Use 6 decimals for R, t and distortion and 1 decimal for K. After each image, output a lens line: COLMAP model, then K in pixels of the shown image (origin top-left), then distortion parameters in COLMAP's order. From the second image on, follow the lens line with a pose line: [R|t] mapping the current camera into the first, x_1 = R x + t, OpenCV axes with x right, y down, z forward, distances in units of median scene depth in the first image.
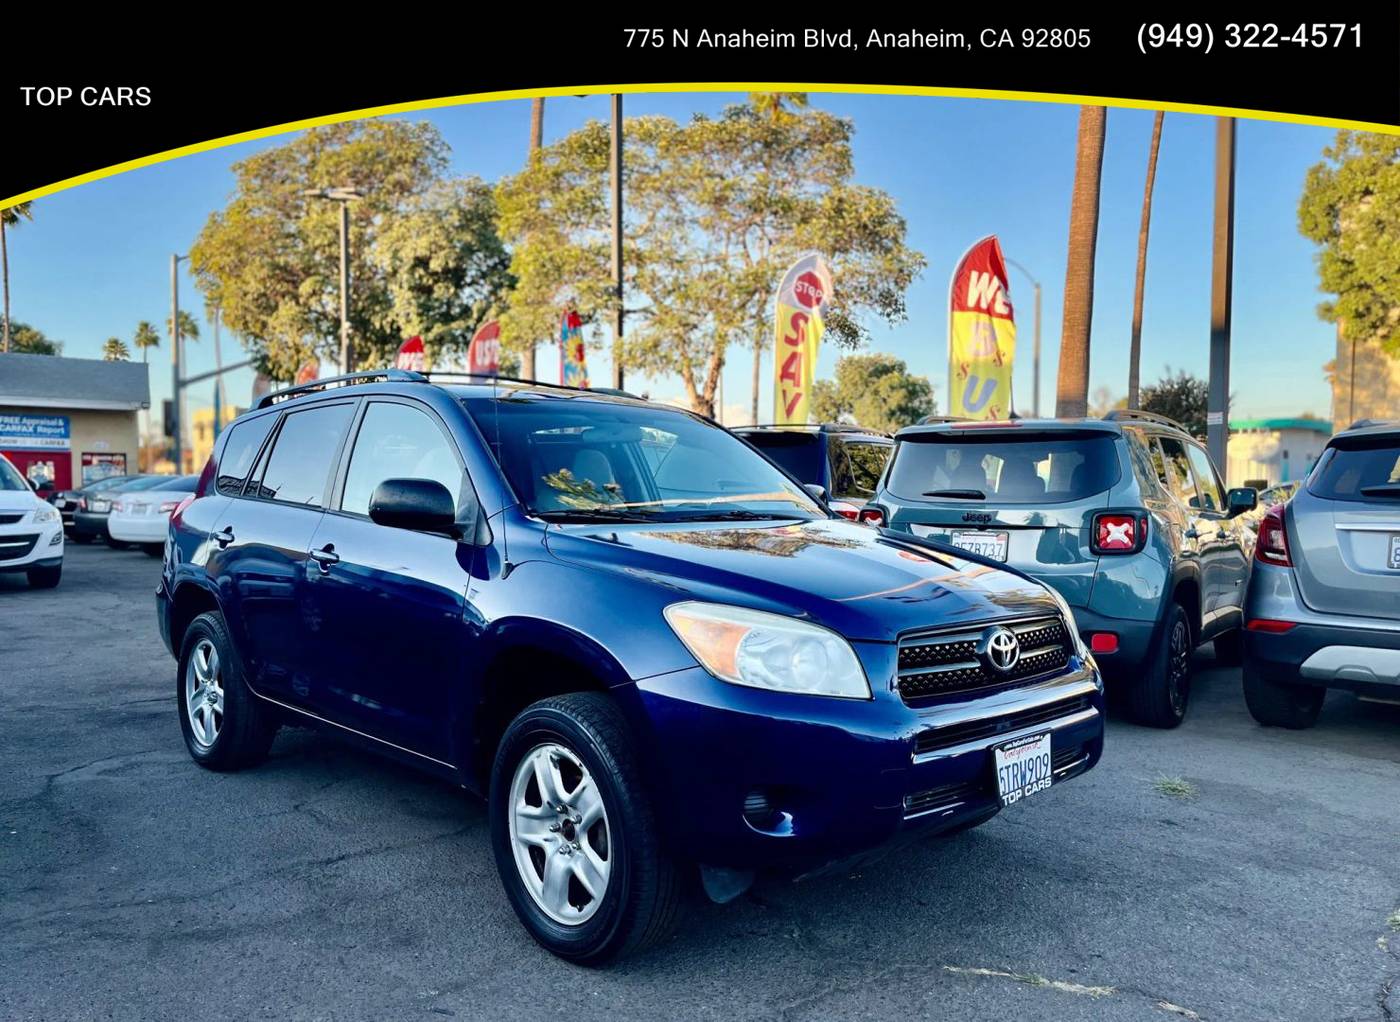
lens RADIAL K [[1175.6, 0, 716.8], [0, 1175.6, 526.3], [0, 0, 1]] dist [0.052241, -0.051221]
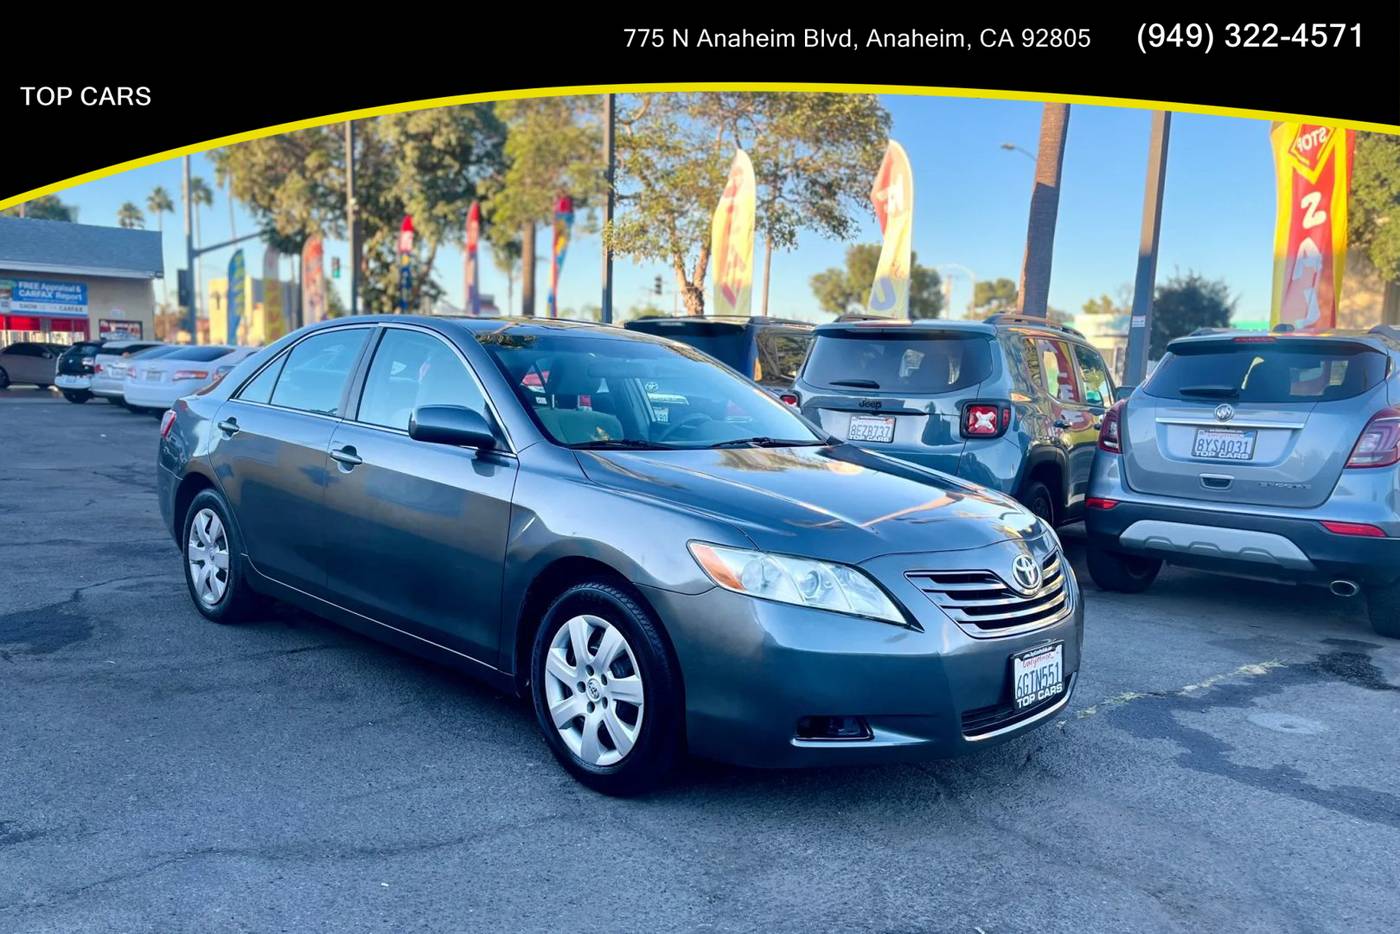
lens RADIAL K [[1176.4, 0, 717.5], [0, 1176.4, 545.6], [0, 0, 1]] dist [0.039632, -0.045323]
pose [[0.999403, 0.032605, -0.011455, 0.026746], [-0.031123, 0.993241, 0.111821, 0.001644], [0.015024, -0.111398, 0.993662, -0.048009]]
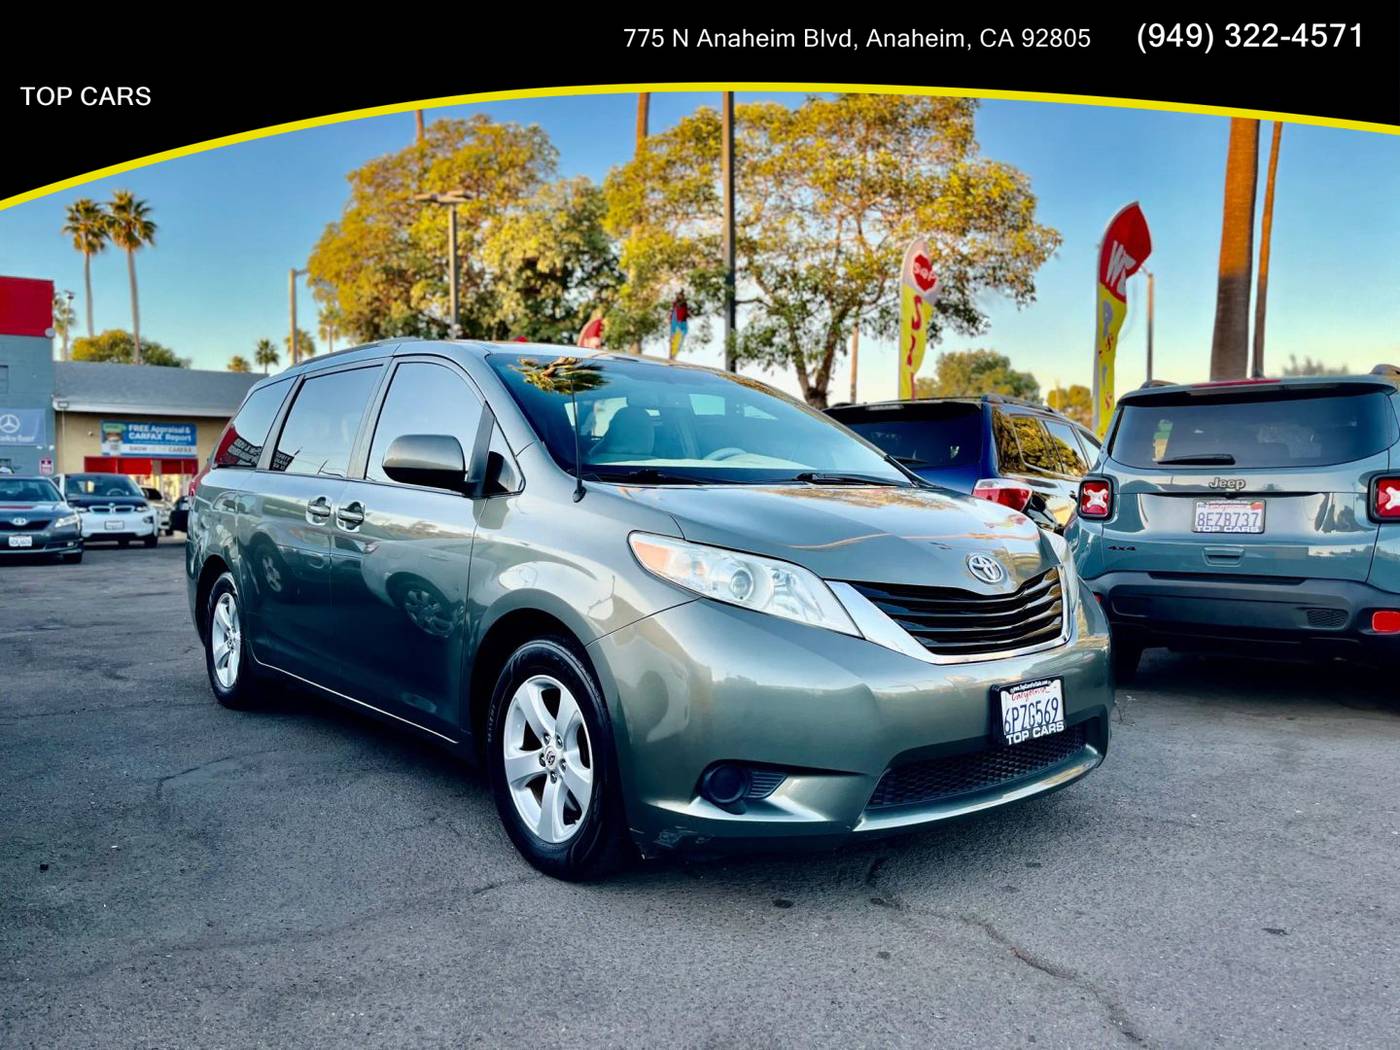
lens RADIAL K [[1156.1, 0, 701.4], [0, 1156.1, 506.9], [0, 0, 1]] dist [0.057379, -0.078099]
pose [[0.995862, -0.011106, -0.090201, -0.020281], [0.009205, 0.999727, -0.021466, 0.006858], [0.090415, 0.020547, 0.995692, 0.042030]]
